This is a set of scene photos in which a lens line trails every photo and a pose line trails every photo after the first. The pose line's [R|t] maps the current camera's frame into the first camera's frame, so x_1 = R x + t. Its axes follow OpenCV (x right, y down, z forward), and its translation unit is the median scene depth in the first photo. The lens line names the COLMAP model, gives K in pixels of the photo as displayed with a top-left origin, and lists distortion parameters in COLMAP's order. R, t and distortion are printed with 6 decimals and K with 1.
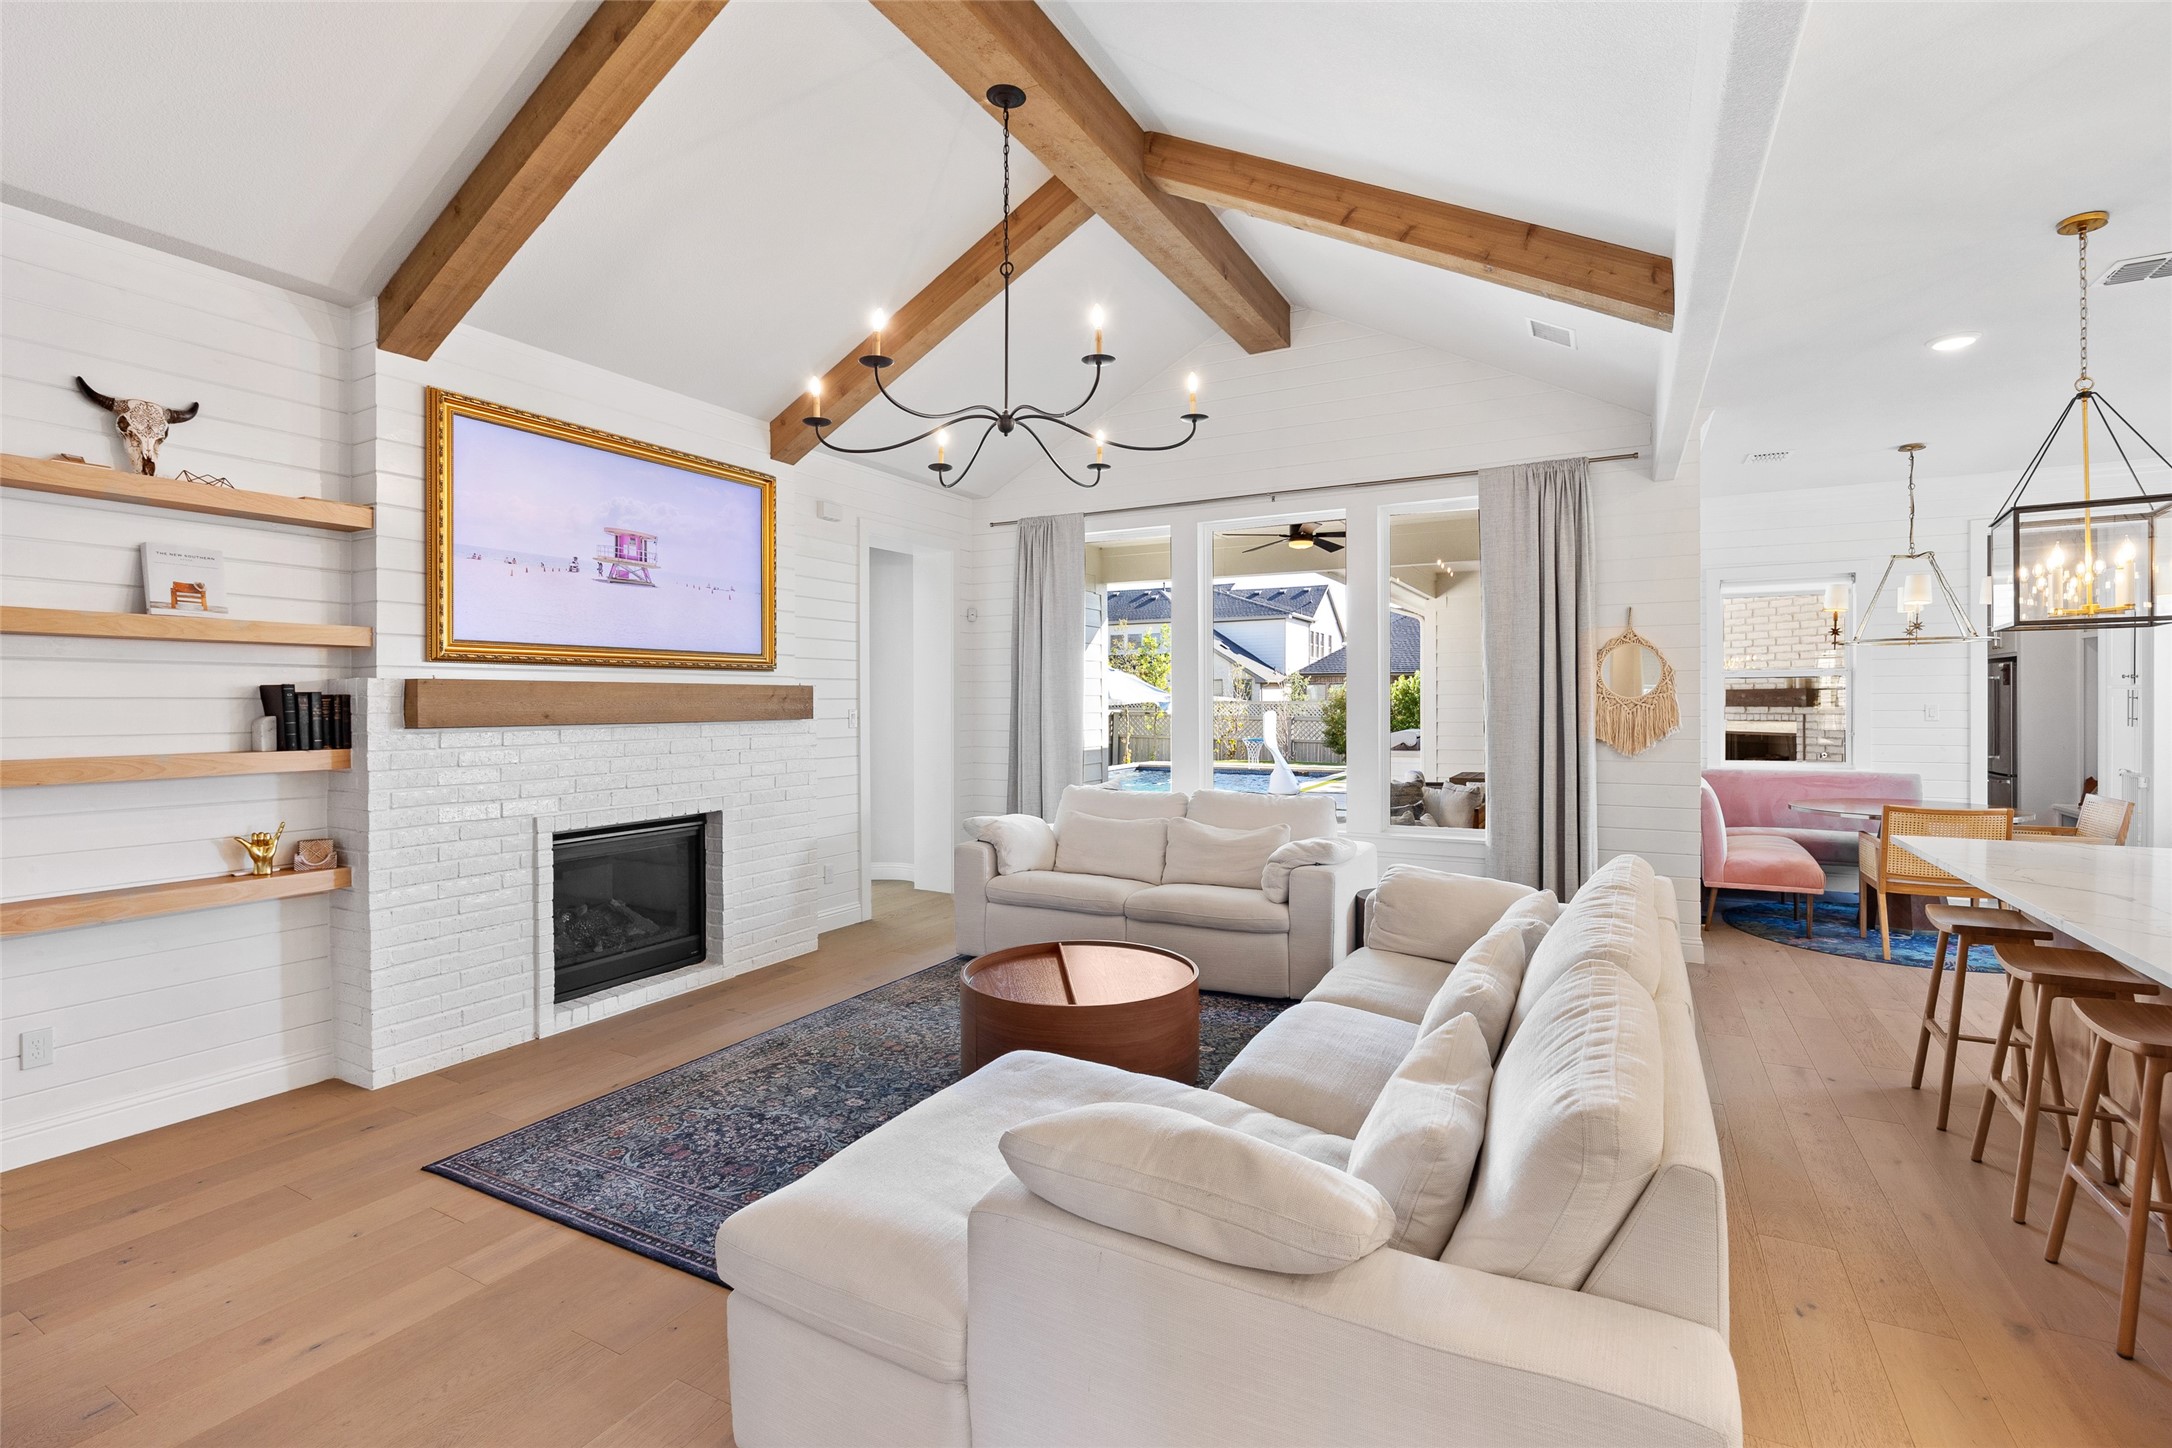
lens RADIAL K [[977.9, 0, 1072.0], [0, 977.9, 714.8], [0, 0, 1]] dist [-0.014293, -0.000138]
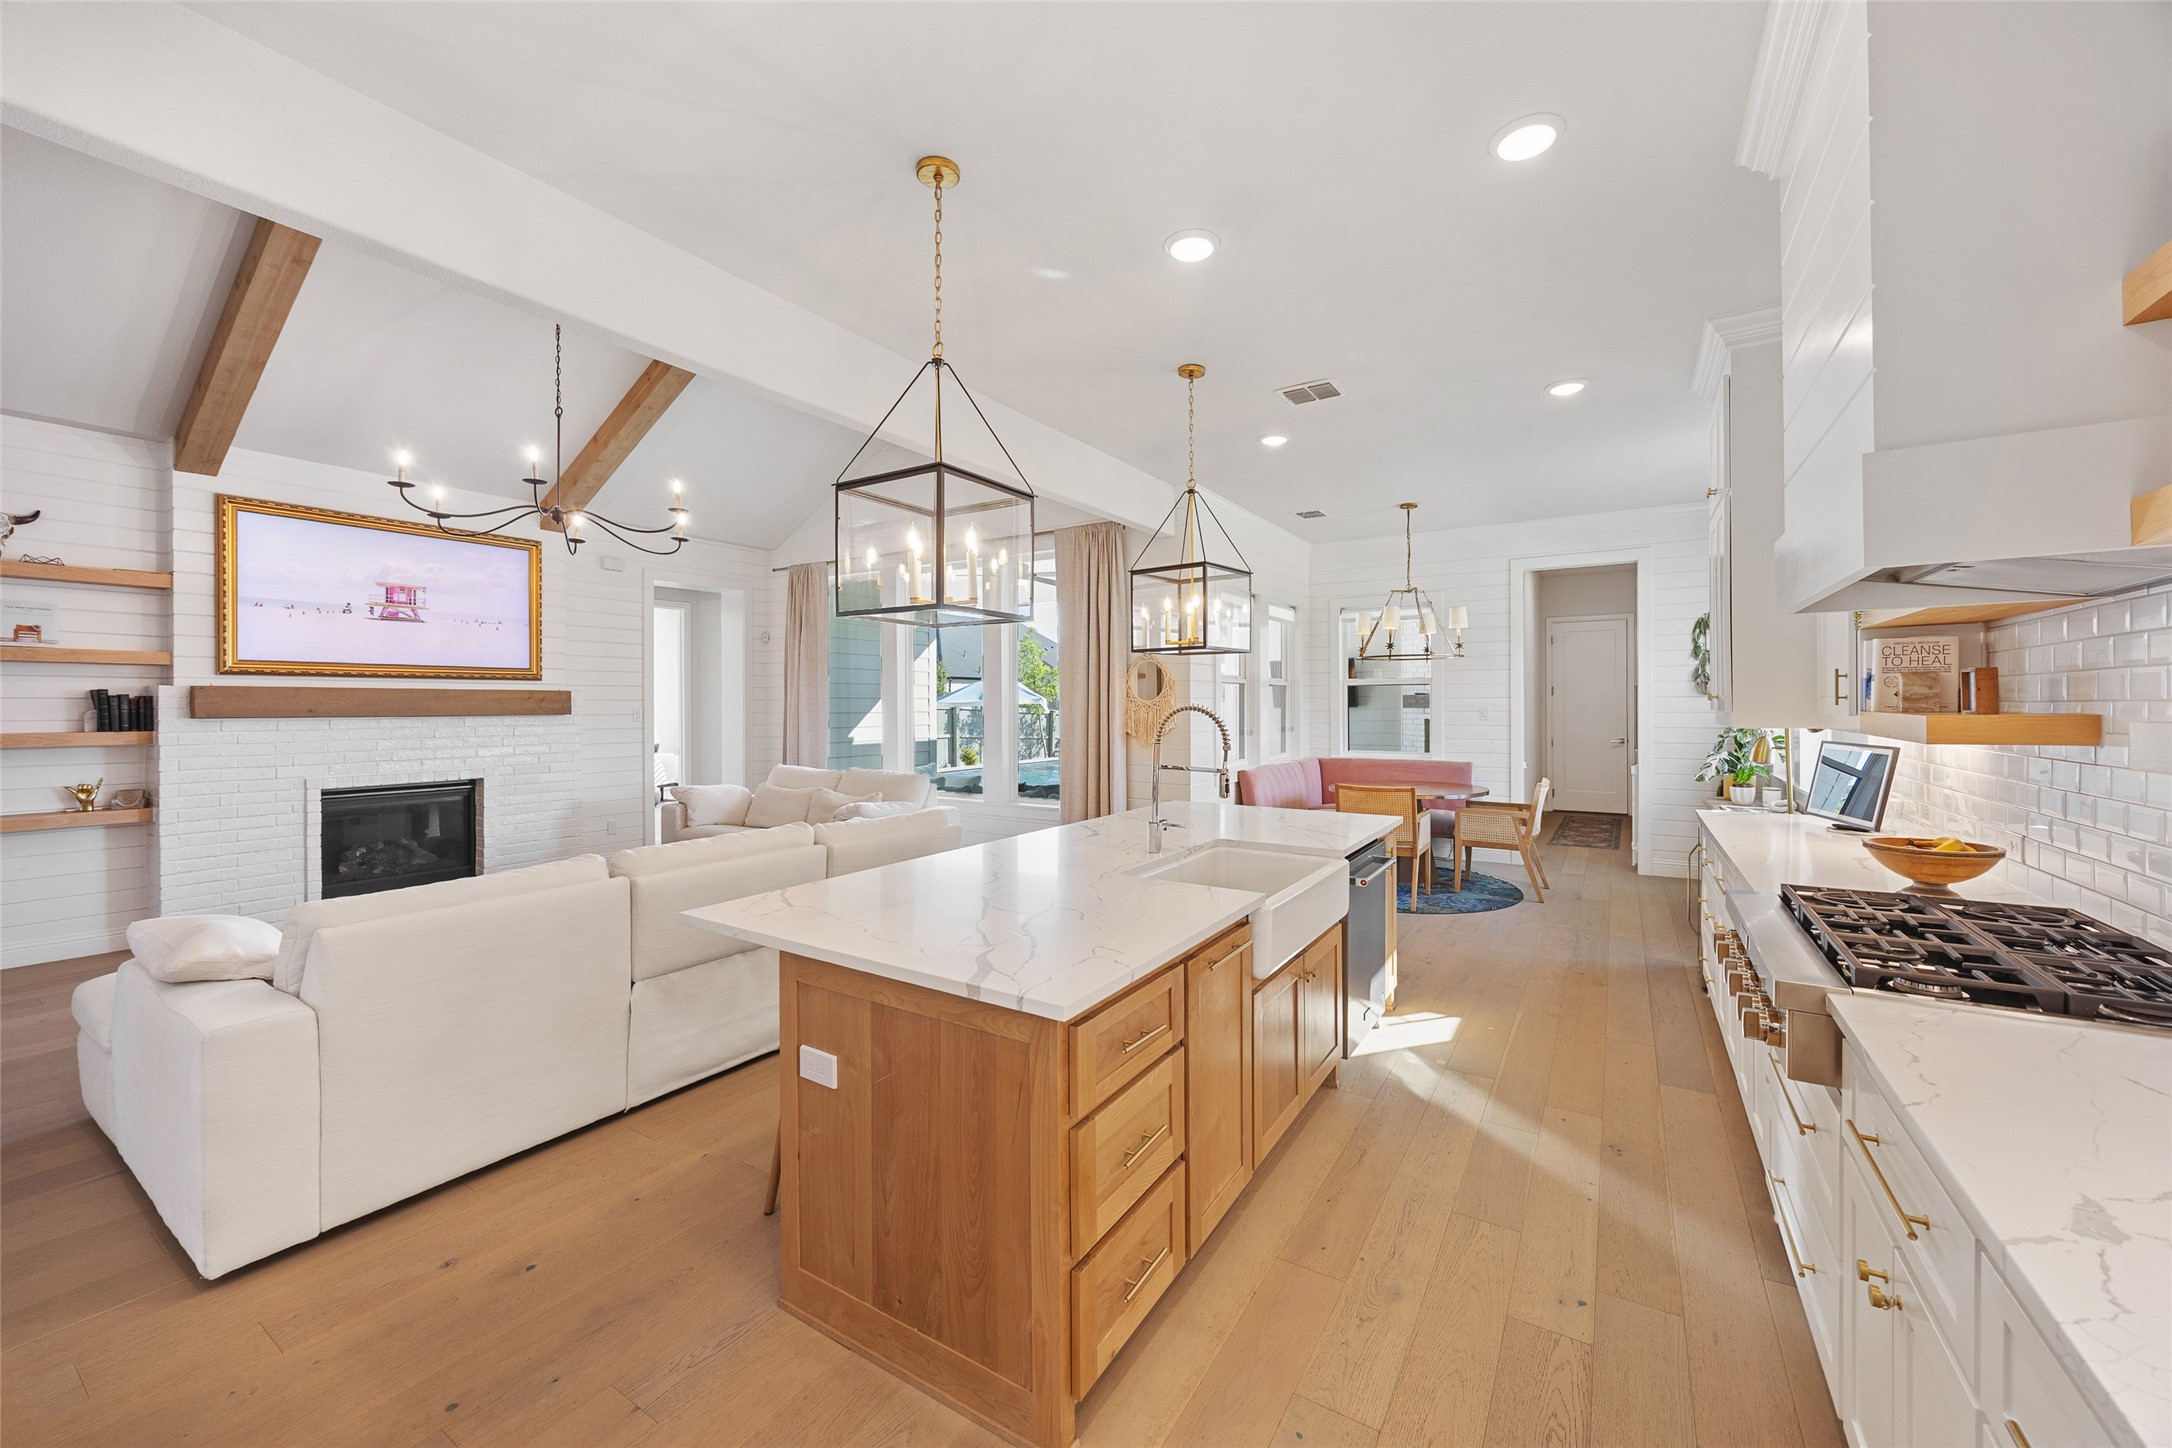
lens RADIAL K [[842.9, 0, 1089.5], [0, 842.9, 714.1], [0, 0, 1]] dist [-0.003107, -0.000311]
pose [[0.997707, 0.003491, -0.067590, 0.761352], [-0.003599, 0.999992, -0.001482, 0.004162], [0.067584, 0.001722, 0.997712, -0.210101]]
